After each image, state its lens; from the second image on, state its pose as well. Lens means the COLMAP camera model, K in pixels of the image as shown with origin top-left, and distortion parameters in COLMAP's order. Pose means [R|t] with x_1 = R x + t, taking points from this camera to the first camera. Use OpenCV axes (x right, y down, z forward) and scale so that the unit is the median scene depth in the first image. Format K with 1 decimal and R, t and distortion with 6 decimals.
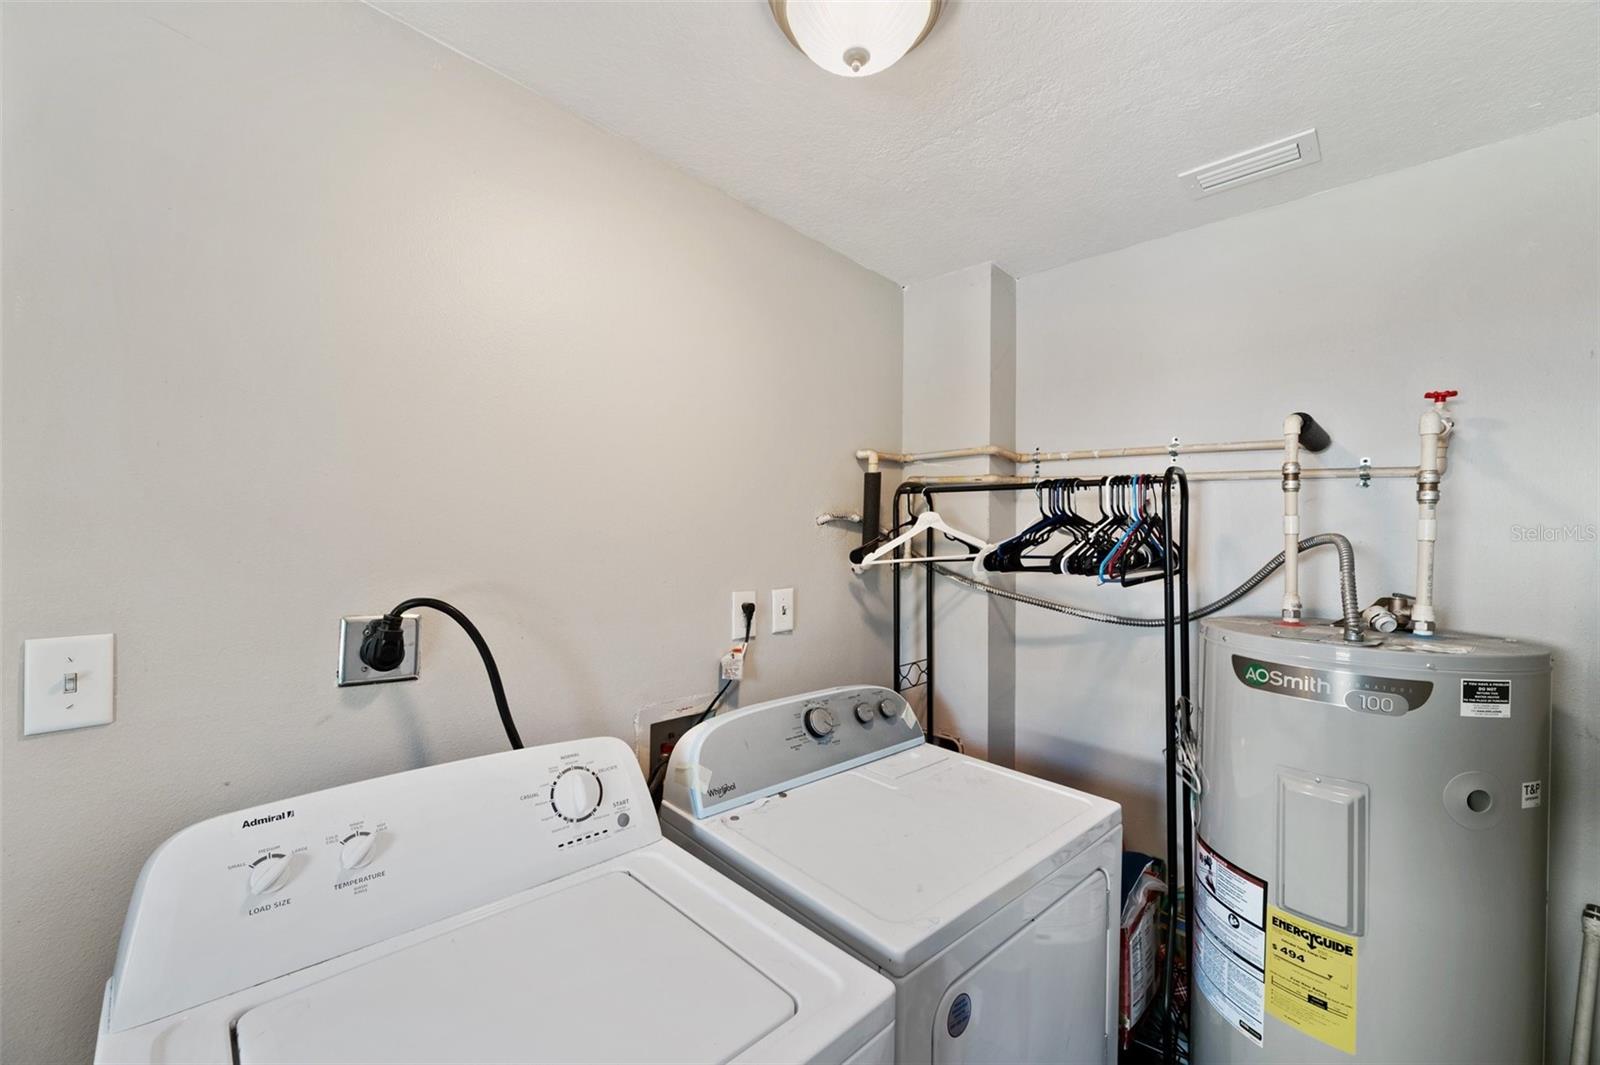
lens RADIAL K [[631.0, 0, 799.4], [0, 631.0, 536.6], [0, 0, 1]] dist [0.000561, 0.000038]
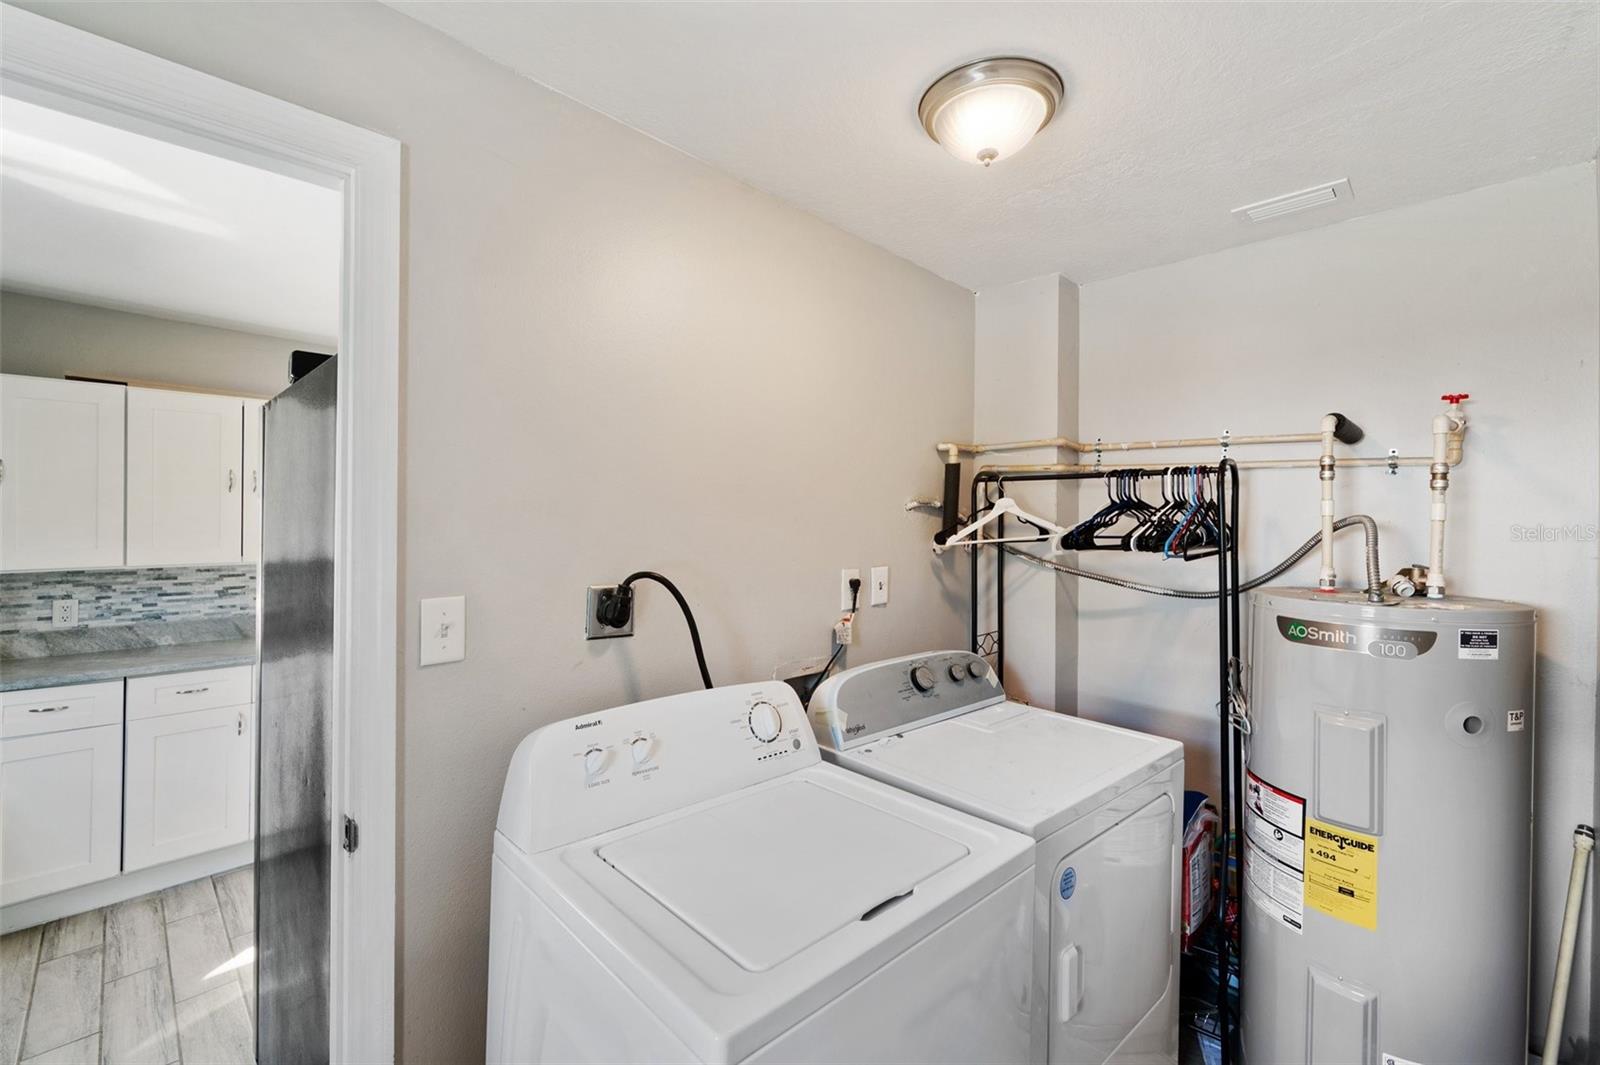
lens RADIAL K [[673.4, 0, 802.8], [0, 673.4, 528.5], [0, 0, 1]] dist [0.001986, -0.000019]
pose [[0.999880, -0.008095, -0.013199, -0.185260], [0.008257, 0.999891, 0.012242, -0.003747], [0.013098, -0.012349, 0.999838, -0.273004]]
